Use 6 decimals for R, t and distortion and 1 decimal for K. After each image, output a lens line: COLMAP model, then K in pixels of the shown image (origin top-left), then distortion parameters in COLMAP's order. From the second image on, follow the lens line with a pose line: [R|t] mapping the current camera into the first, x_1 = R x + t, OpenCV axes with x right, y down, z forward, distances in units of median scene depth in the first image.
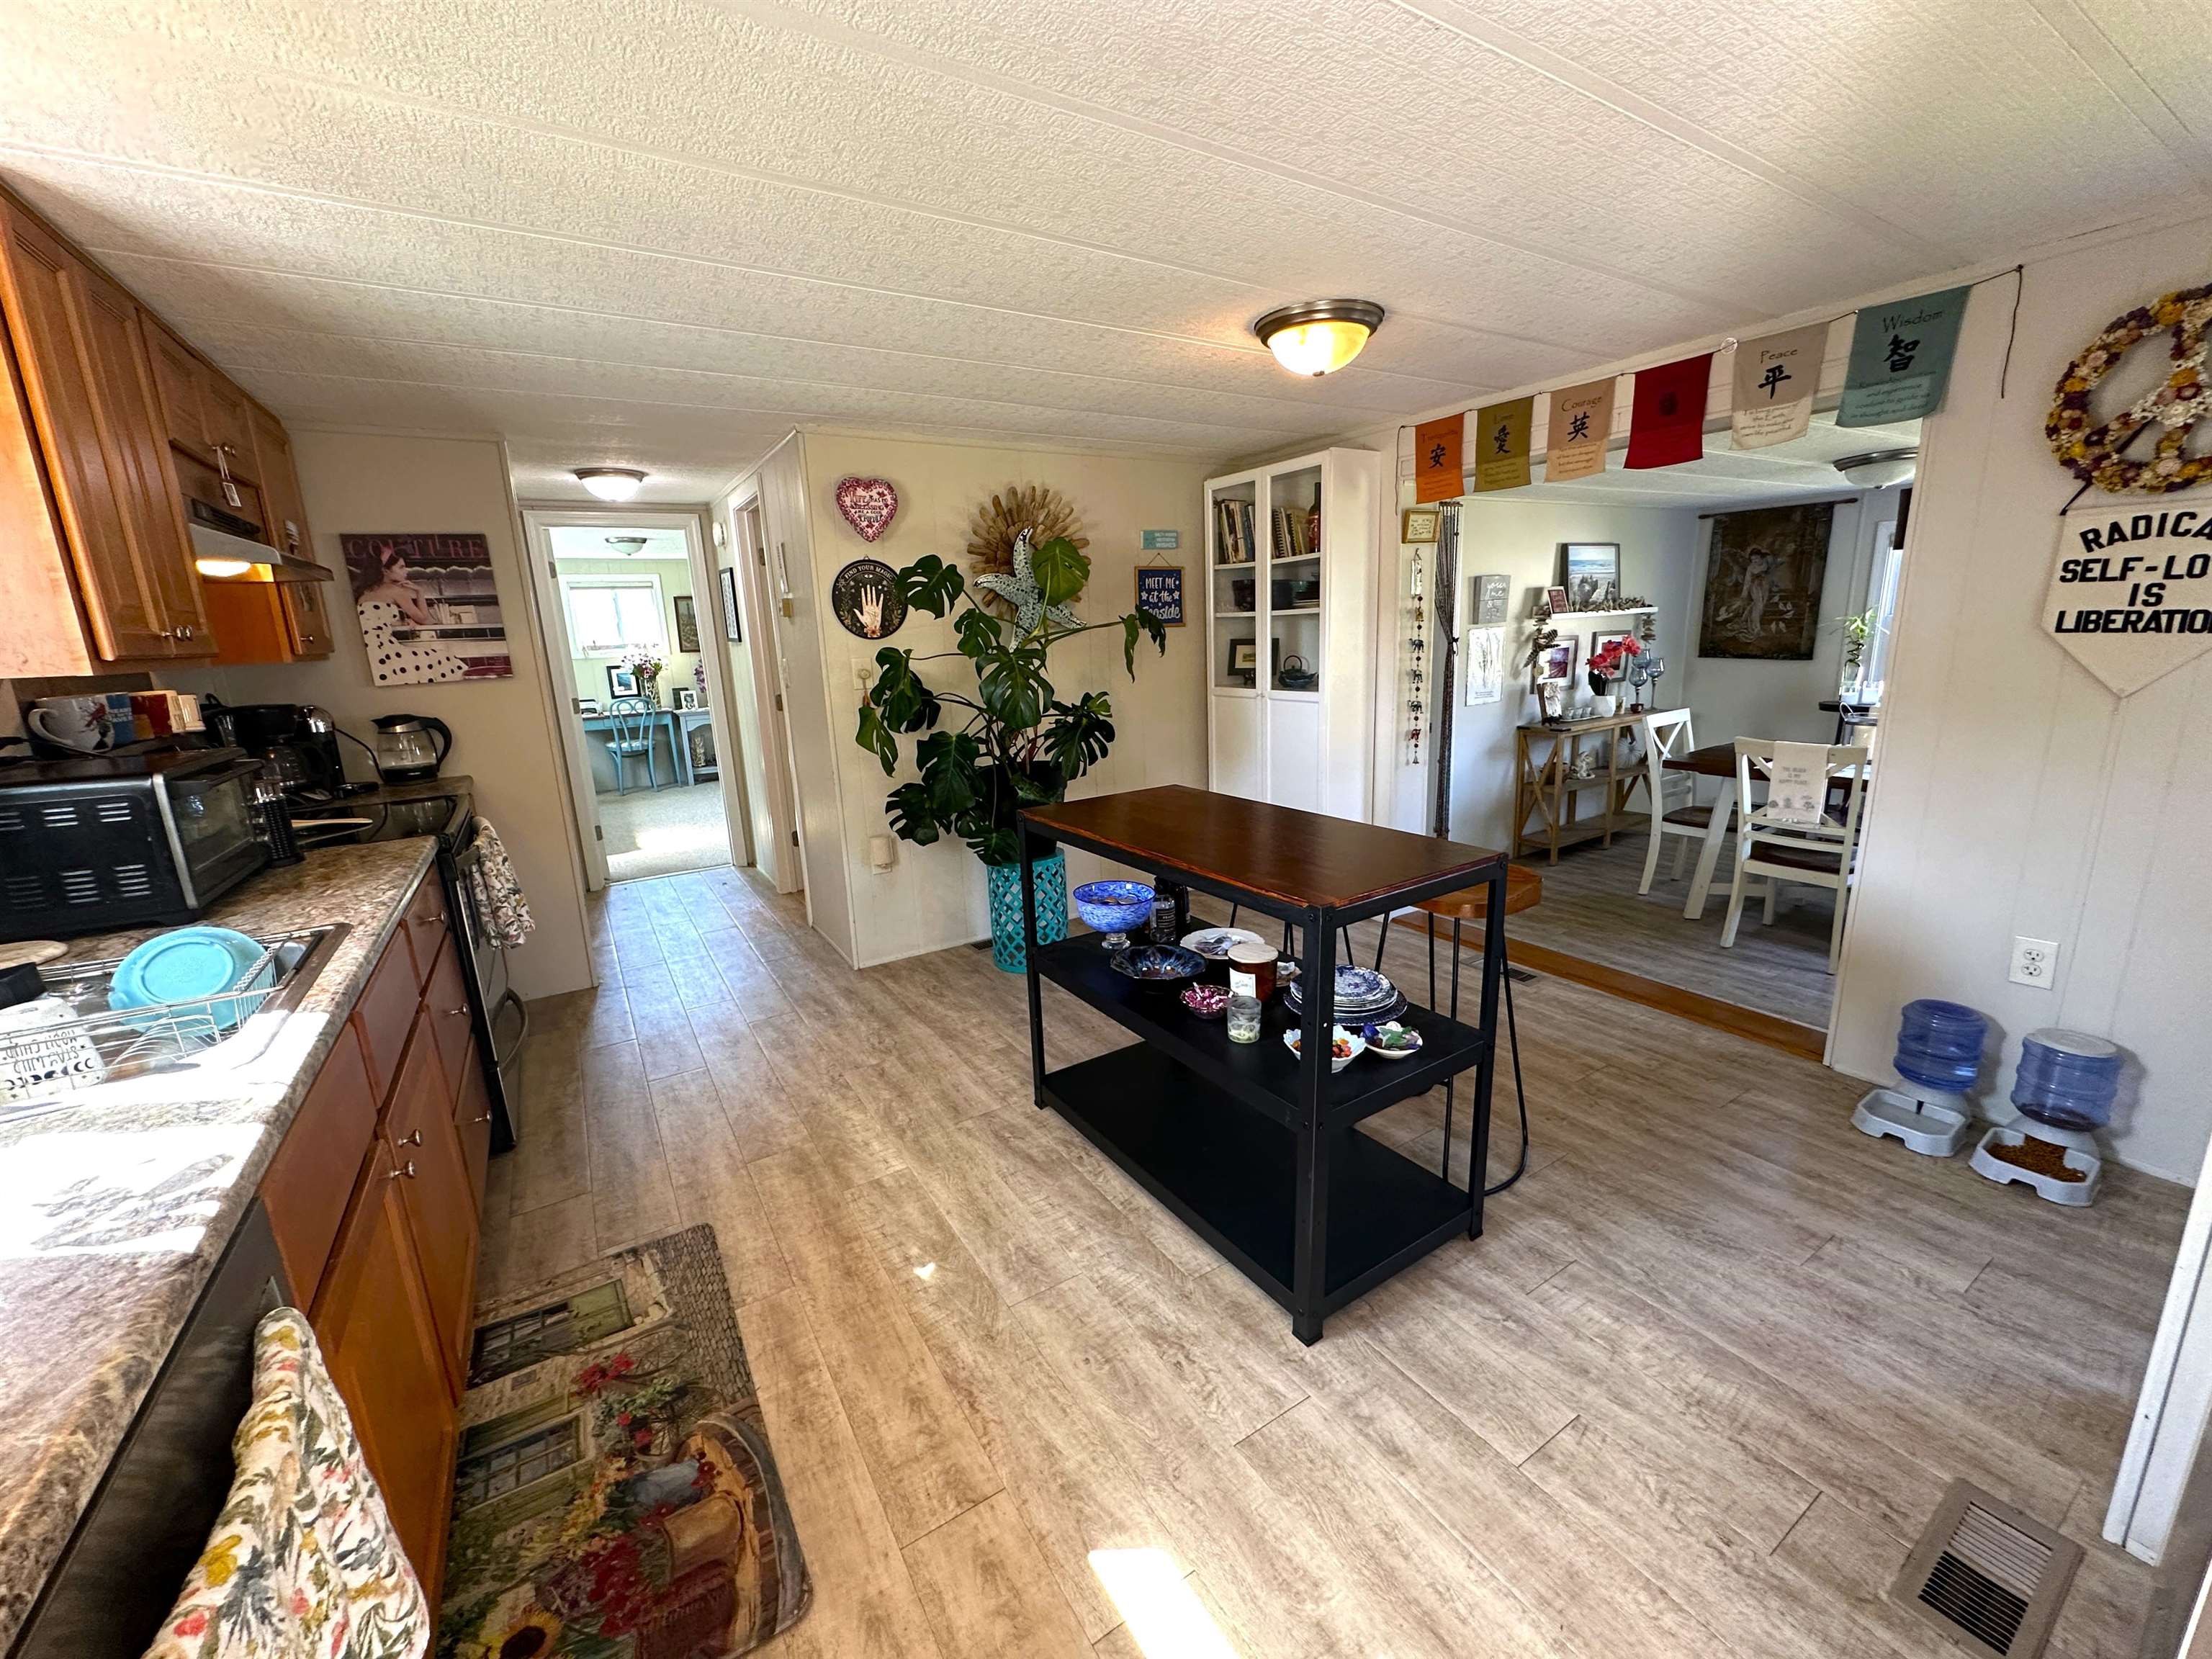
lens RADIAL K [[885.4, 0, 1102.6], [0, 885.4, 826.1], [0, 0, 1]] dist [-0.007299, 0.000722]
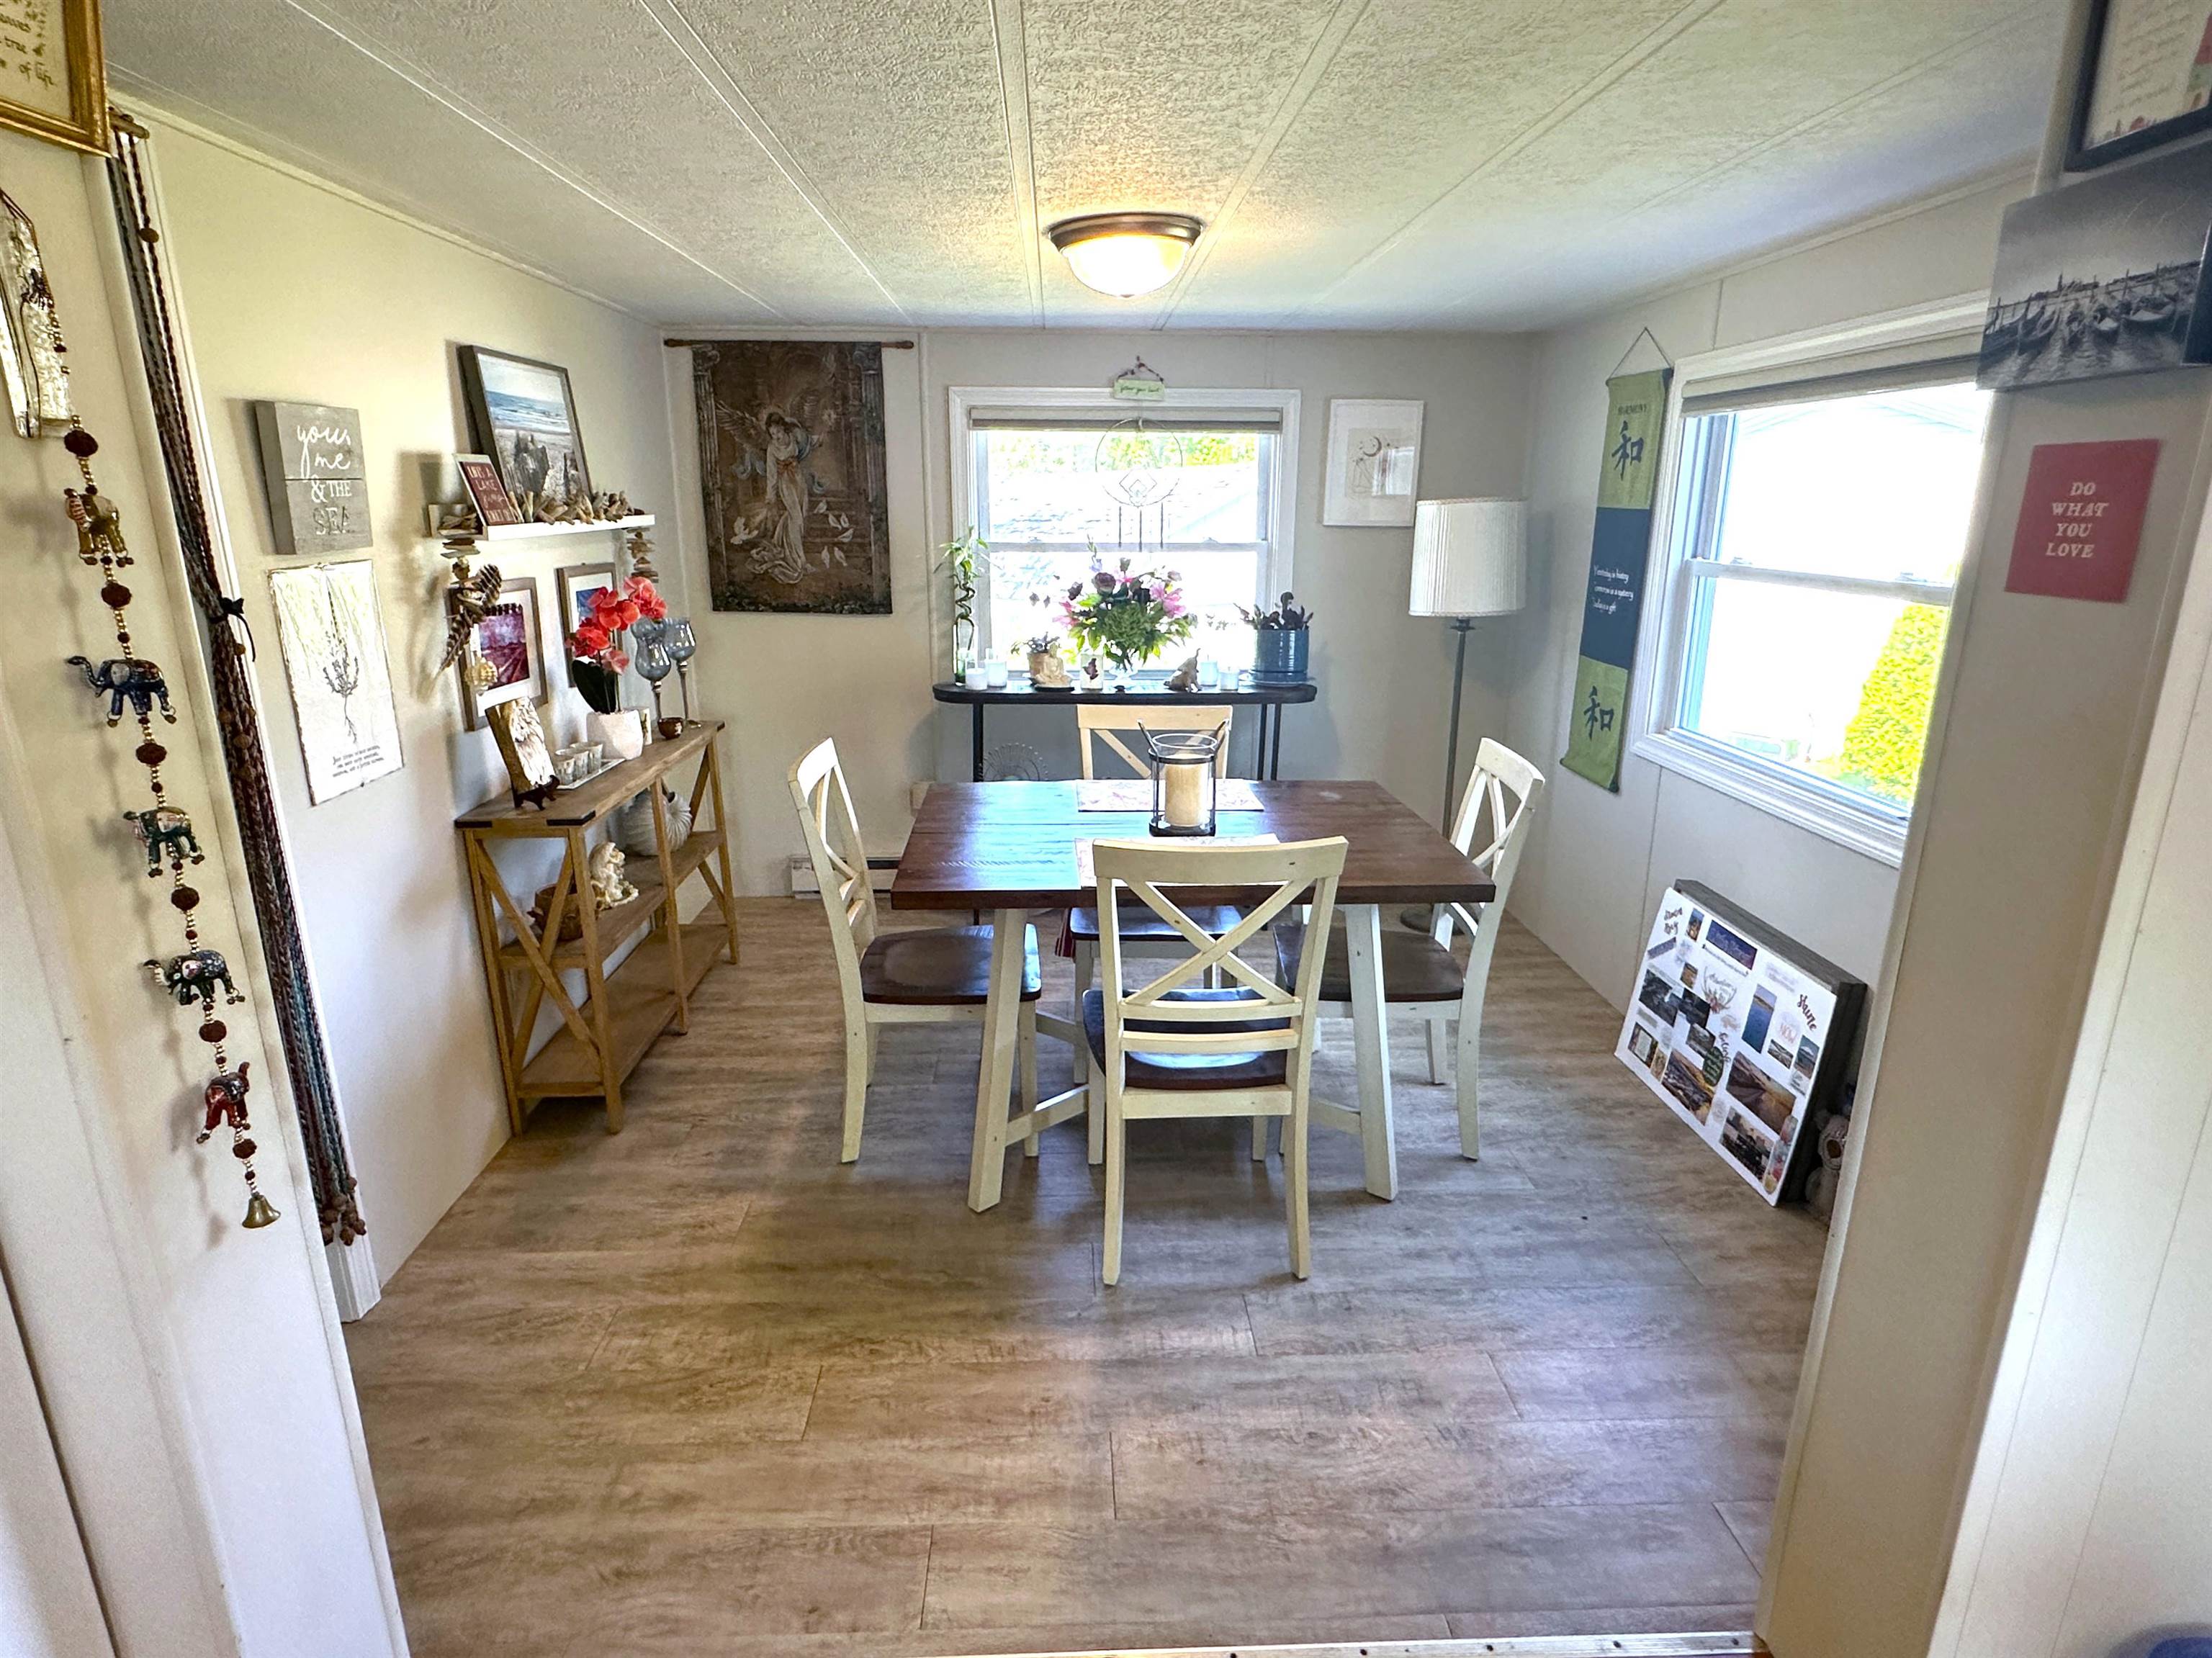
lens RADIAL K [[1187.3, 0, 1092.9], [0, 1187.3, 837.1], [0, 0, 1]] dist [-0.009037, 0.002533]
pose [[0.493419, -0.195610, 0.847511, 0.256723], [0.170951, 0.977188, 0.126014, -0.185130], [-0.852827, 0.082705, 0.515603, 0.754131]]
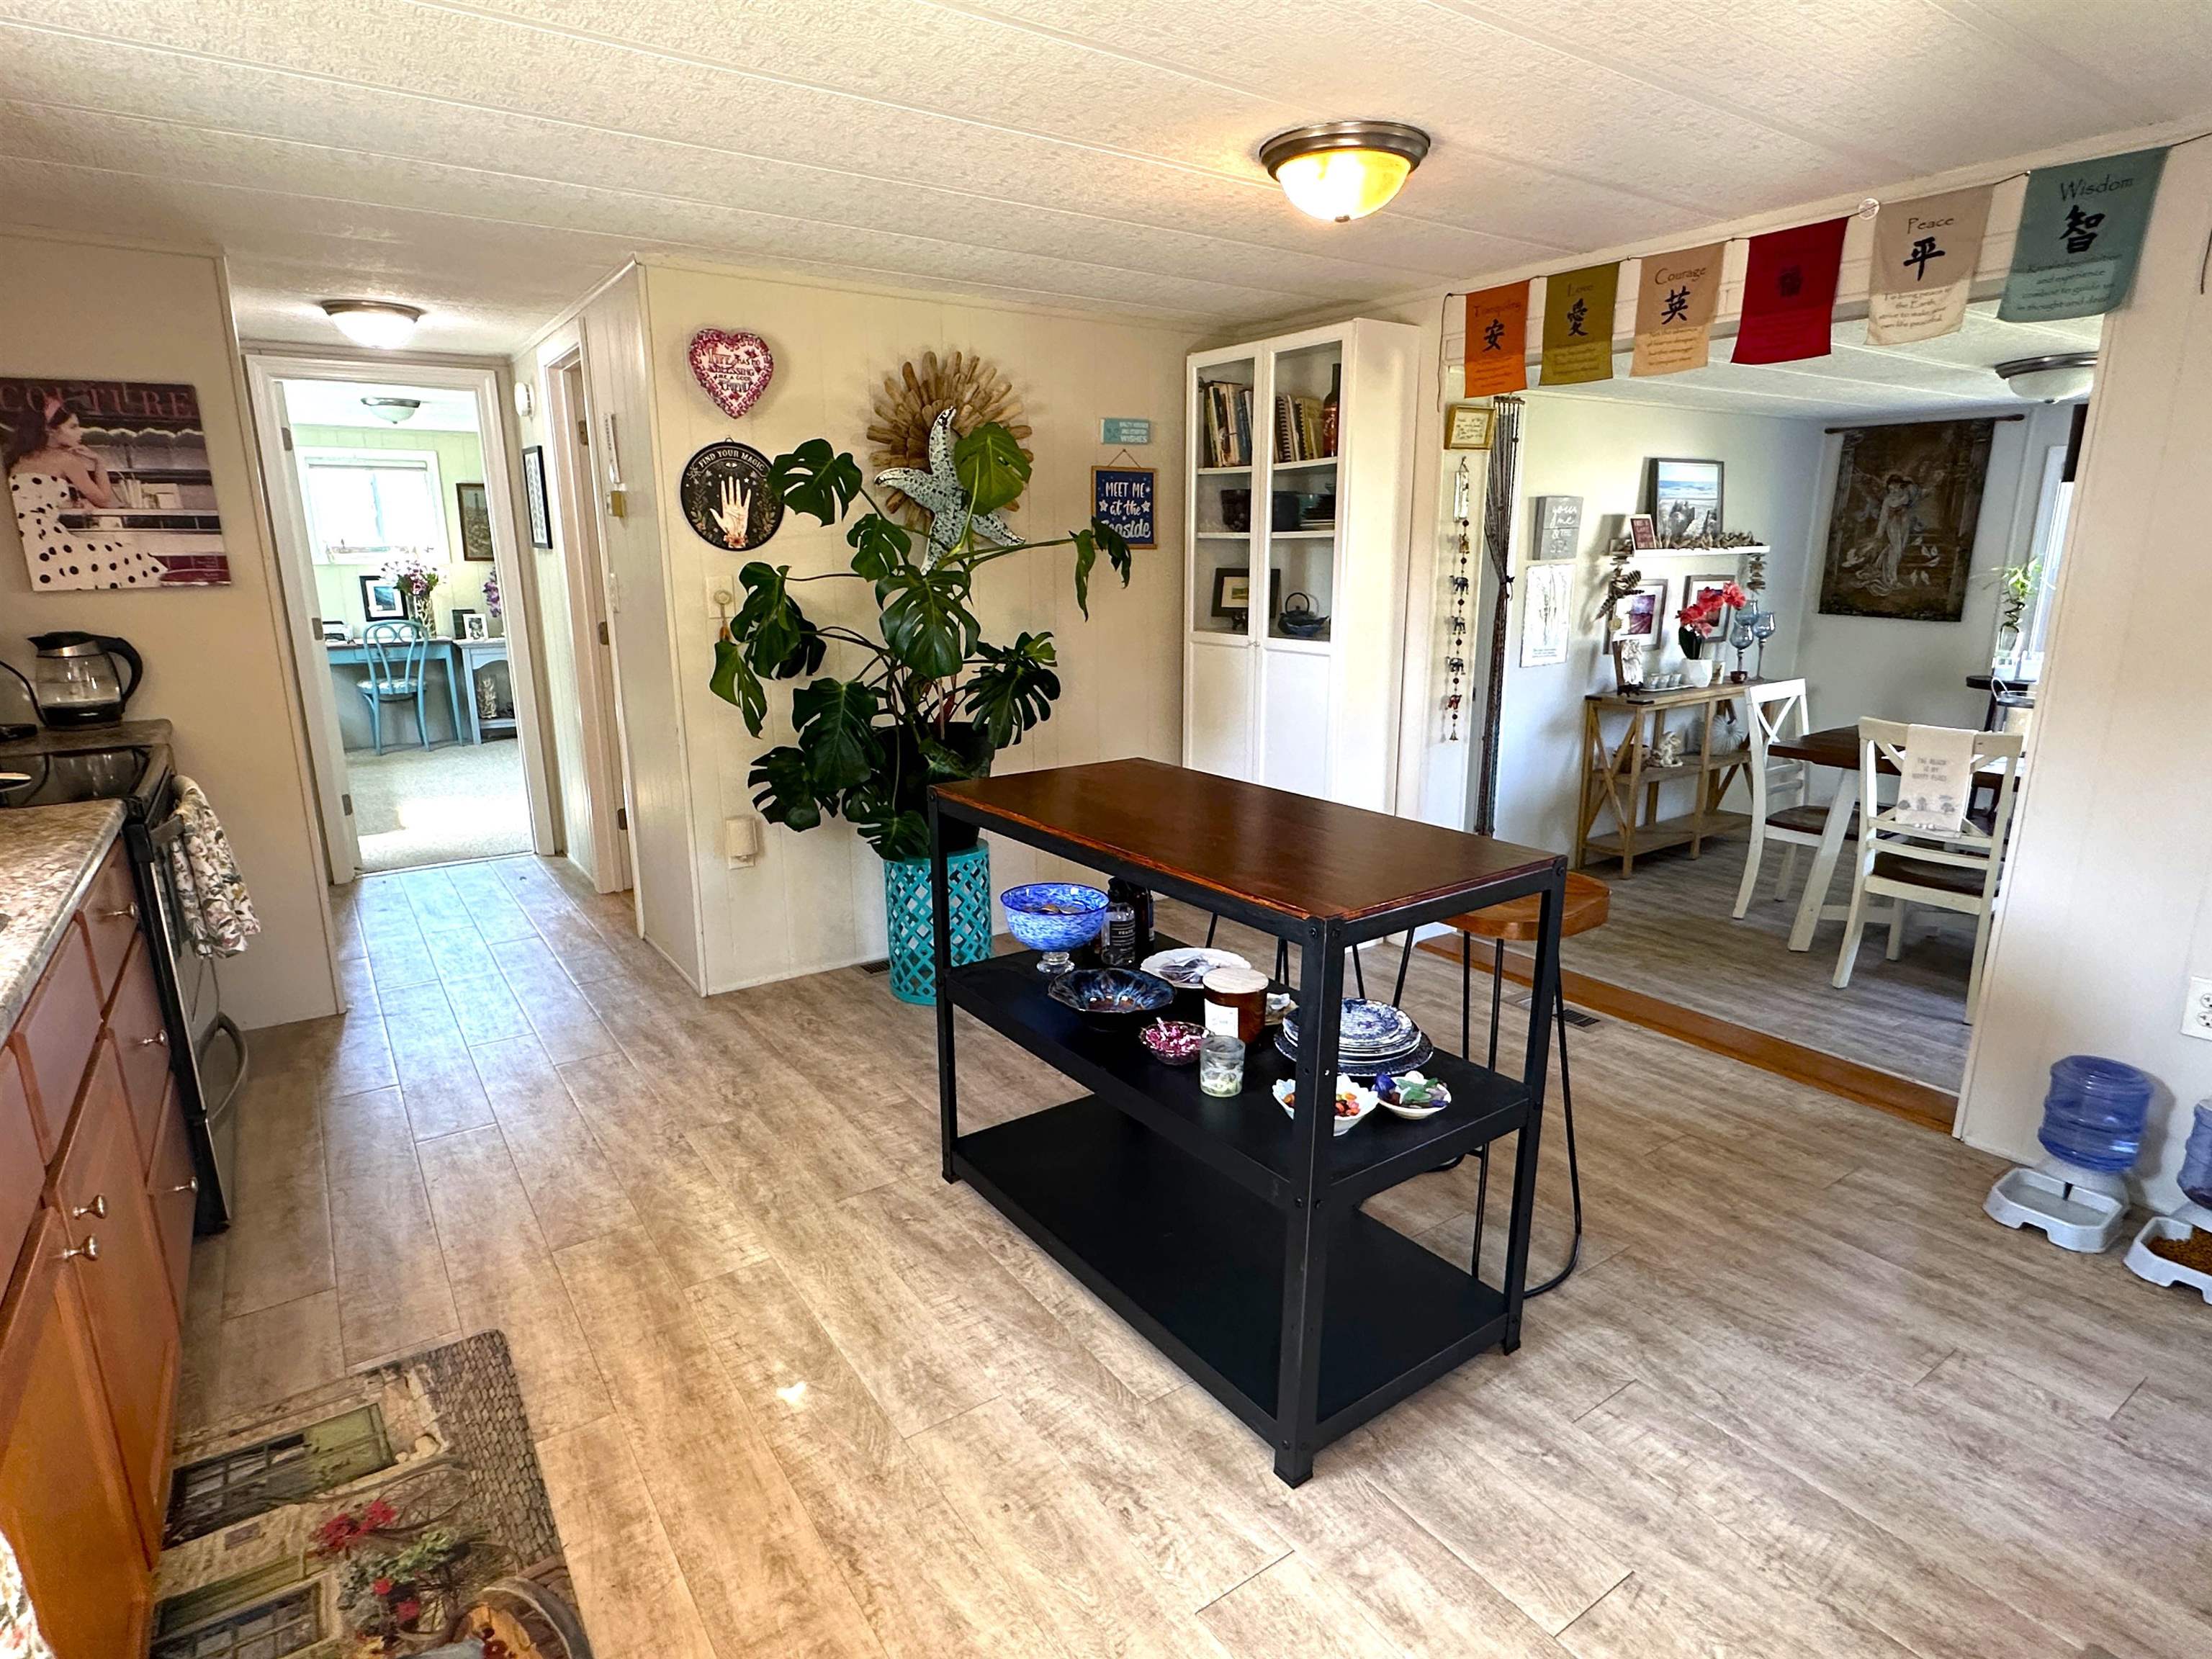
lens RADIAL K [[1187.4, 0, 1097.5], [0, 1187.4, 835.5], [0, 0, 1]] dist [-0.009037, 0.002533]
pose [[0.998448, 0.024107, 0.050202, -0.002068], [-0.024914, 0.999569, 0.015514, 0.003705], [-0.049806, -0.016741, 0.998619, -0.008098]]
